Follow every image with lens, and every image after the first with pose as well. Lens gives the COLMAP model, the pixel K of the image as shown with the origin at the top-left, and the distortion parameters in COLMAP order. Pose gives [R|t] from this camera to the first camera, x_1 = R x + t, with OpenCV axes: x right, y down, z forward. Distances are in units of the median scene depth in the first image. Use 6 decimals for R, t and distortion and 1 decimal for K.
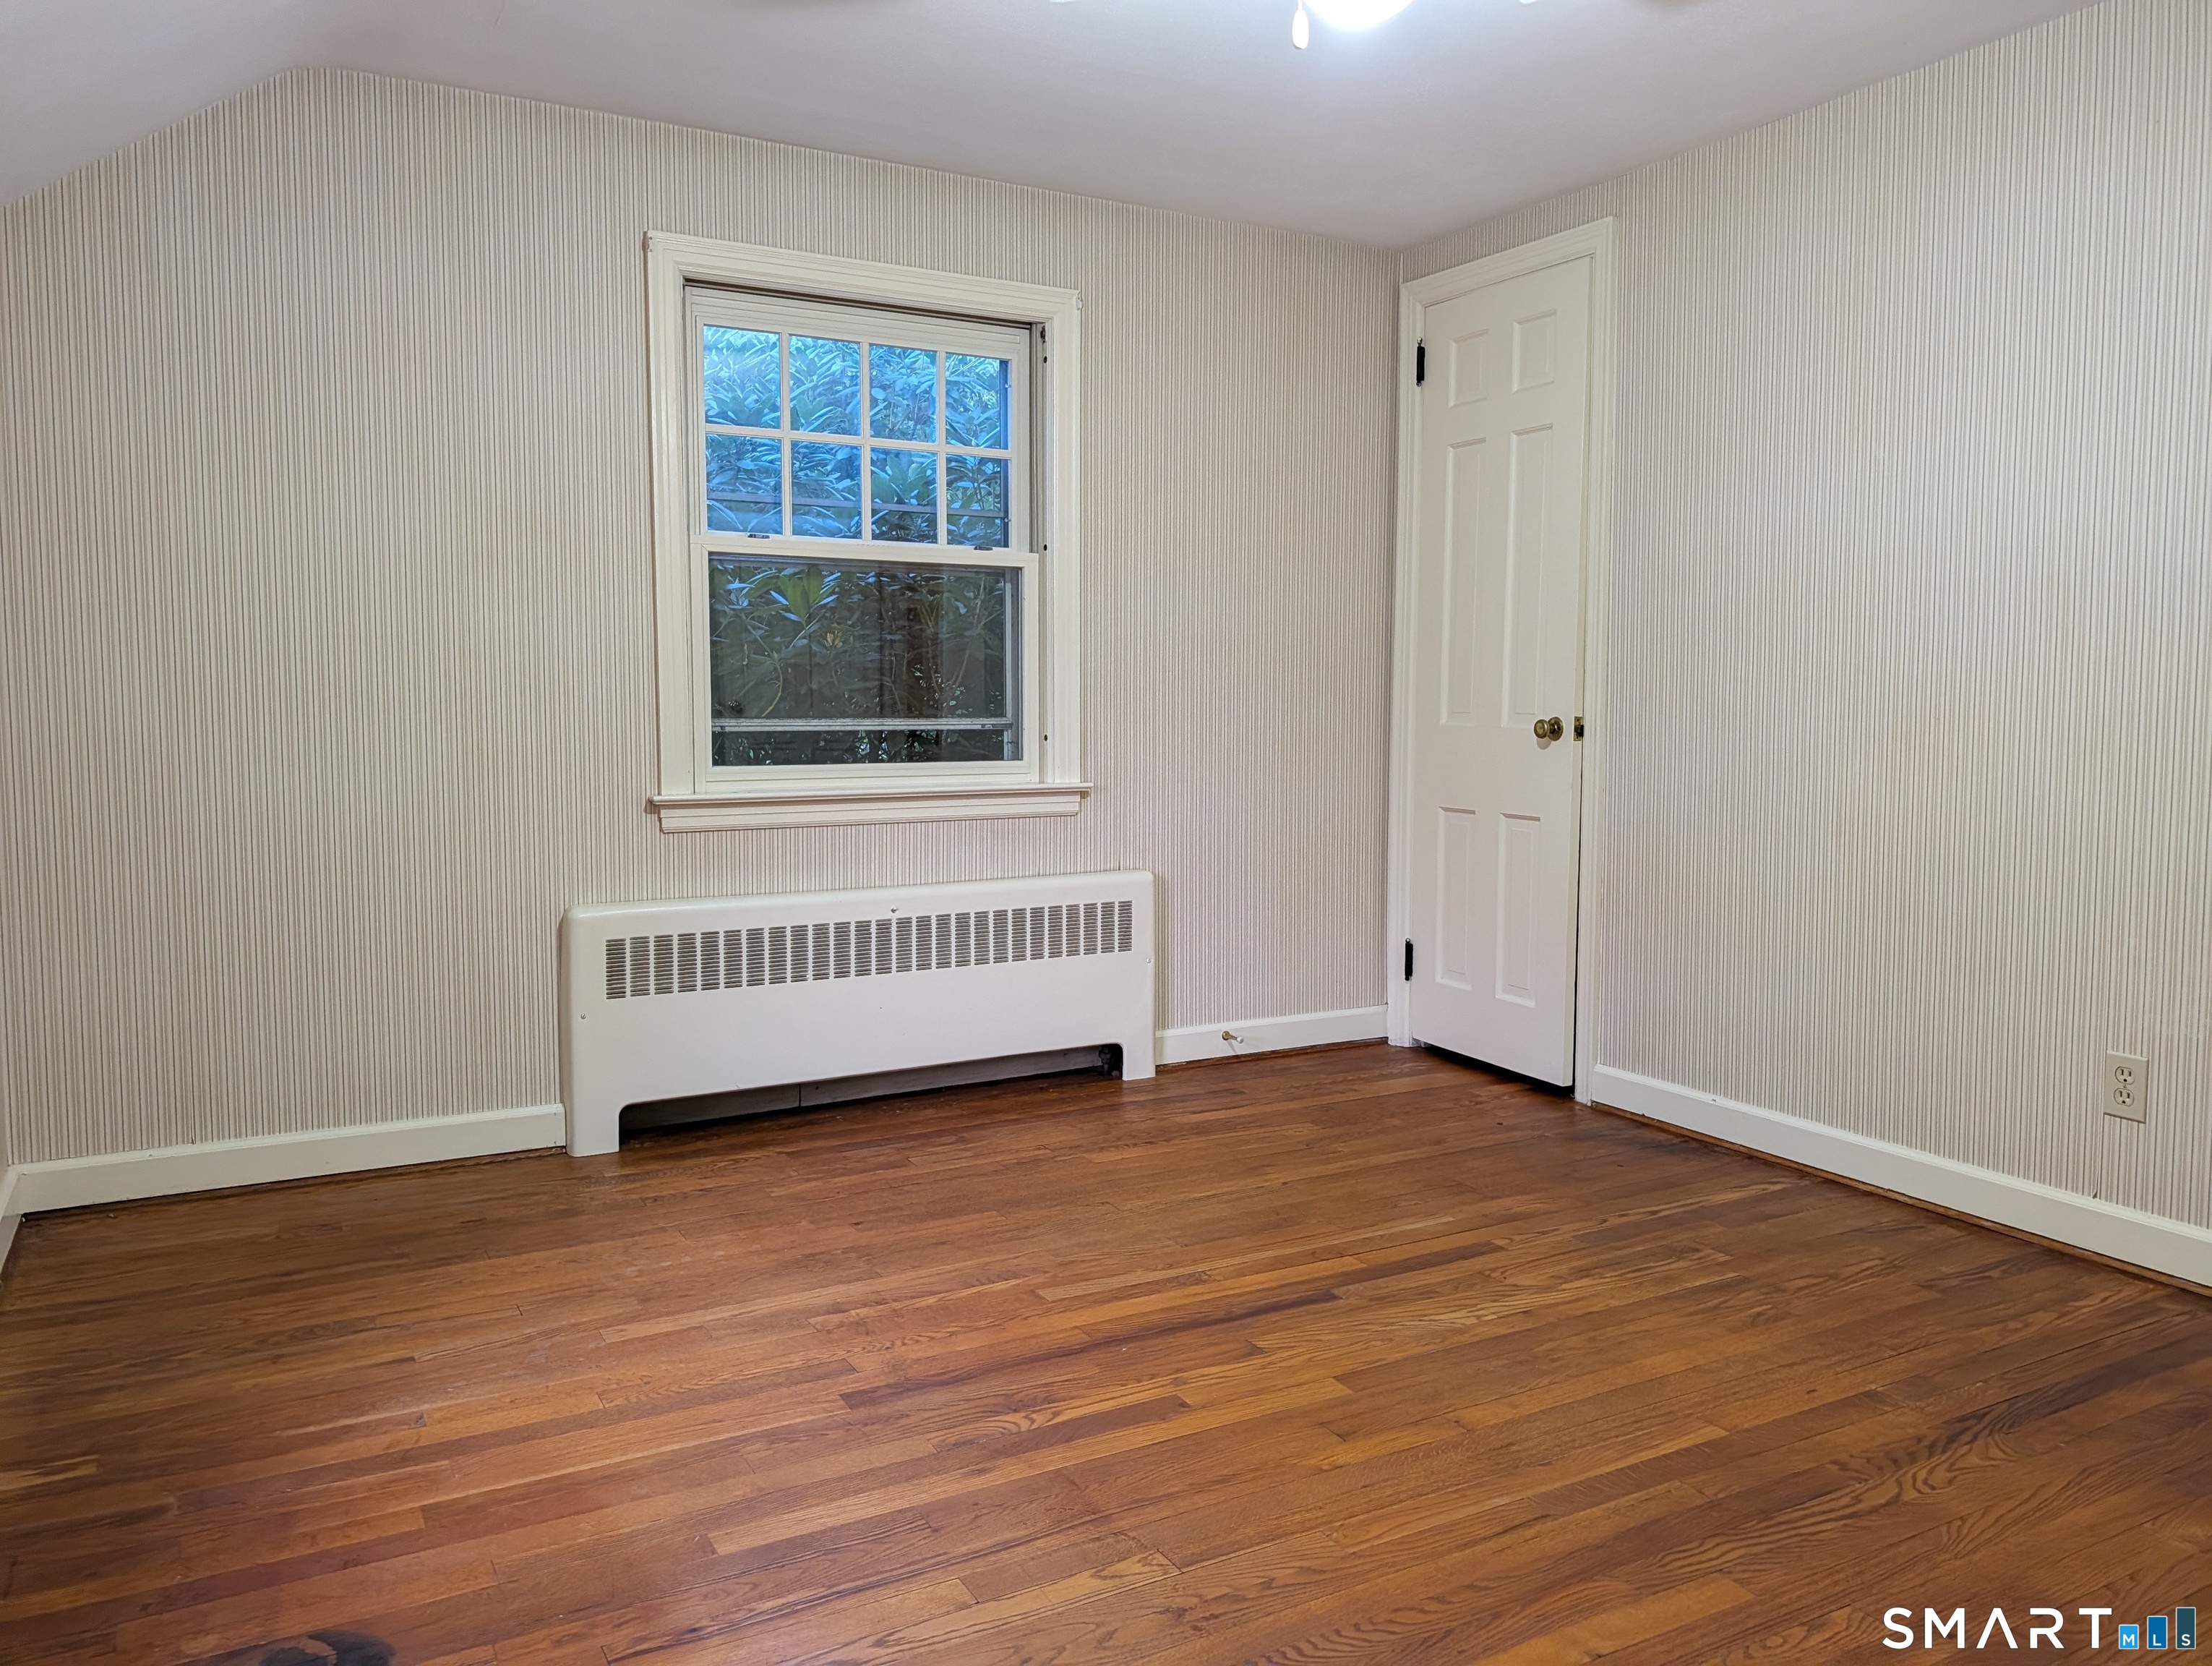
lens RADIAL K [[1587.2, 0, 1108.3], [0, 1587.2, 823.2], [0, 0, 1]] dist [-0.000137, -0.004215]
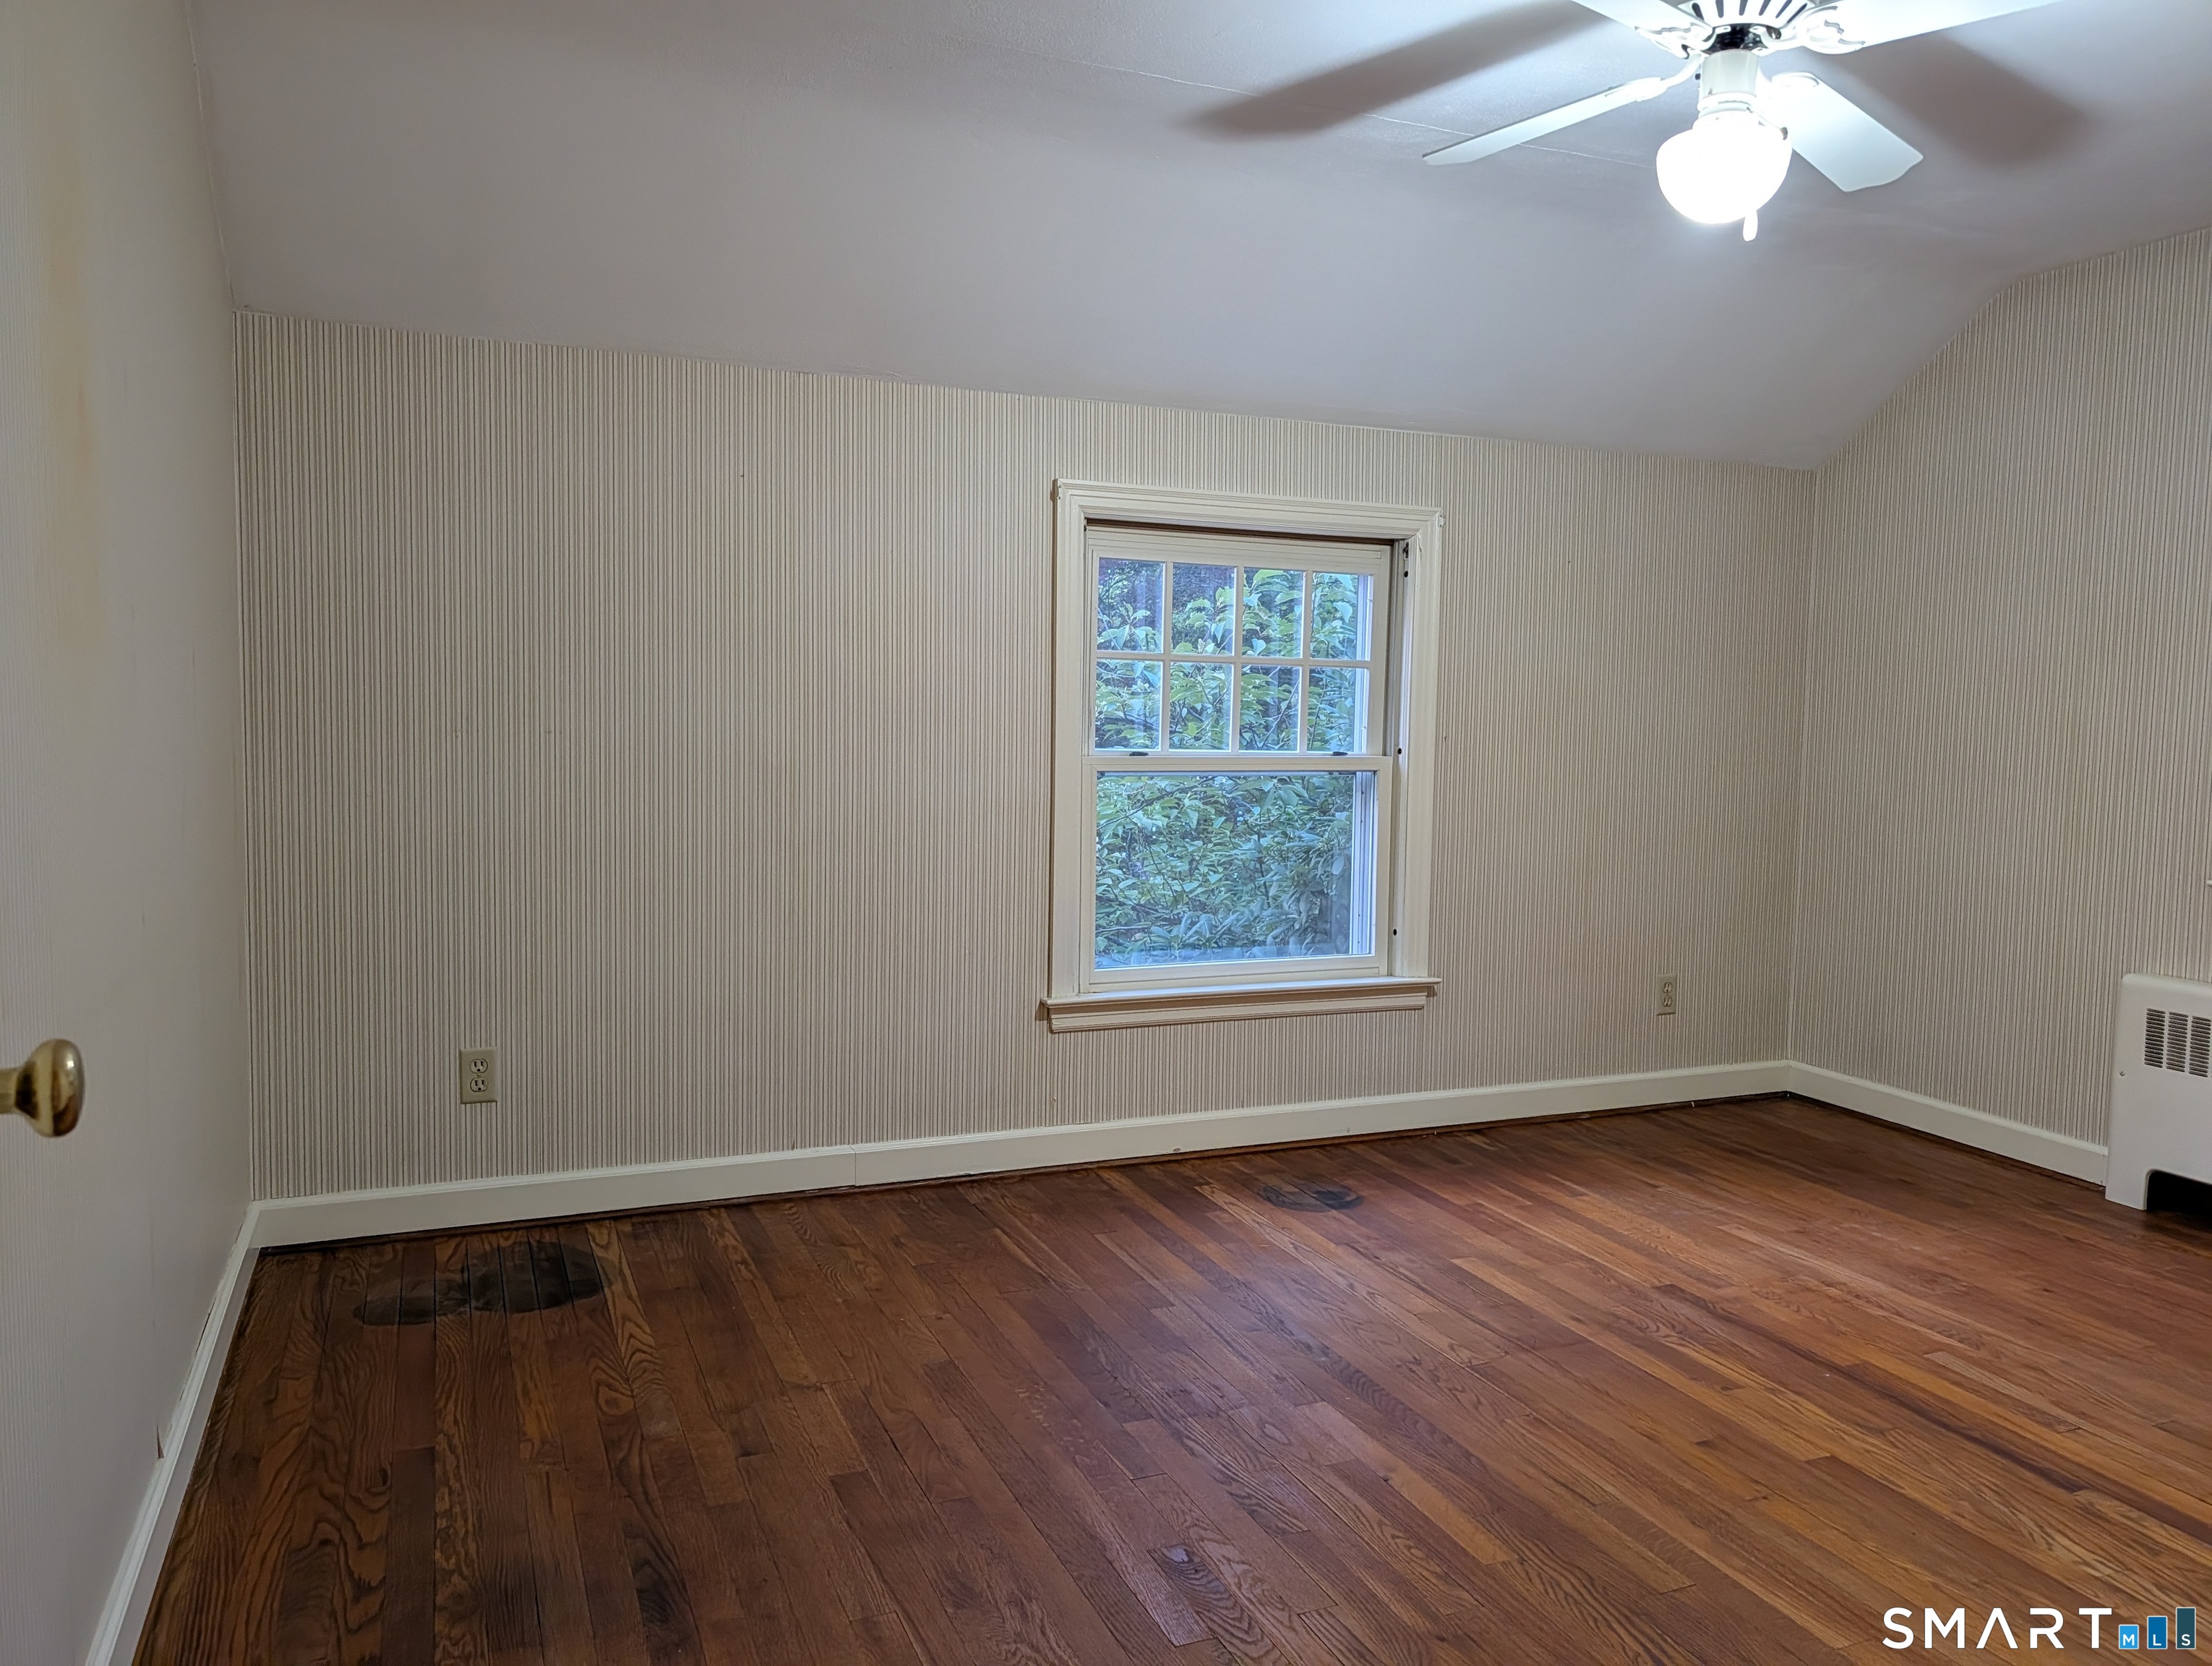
lens RADIAL K [[1587.2, 0, 1106.9], [0, 1587.2, 839.1], [0, 0, 1]] dist [-0.000137, -0.004215]
pose [[-0.106407, 0.078738, -0.991200, 1.016358], [-0.102042, 0.990732, 0.089656, -0.079774], [0.989073, 0.110684, -0.097386, 0.506221]]
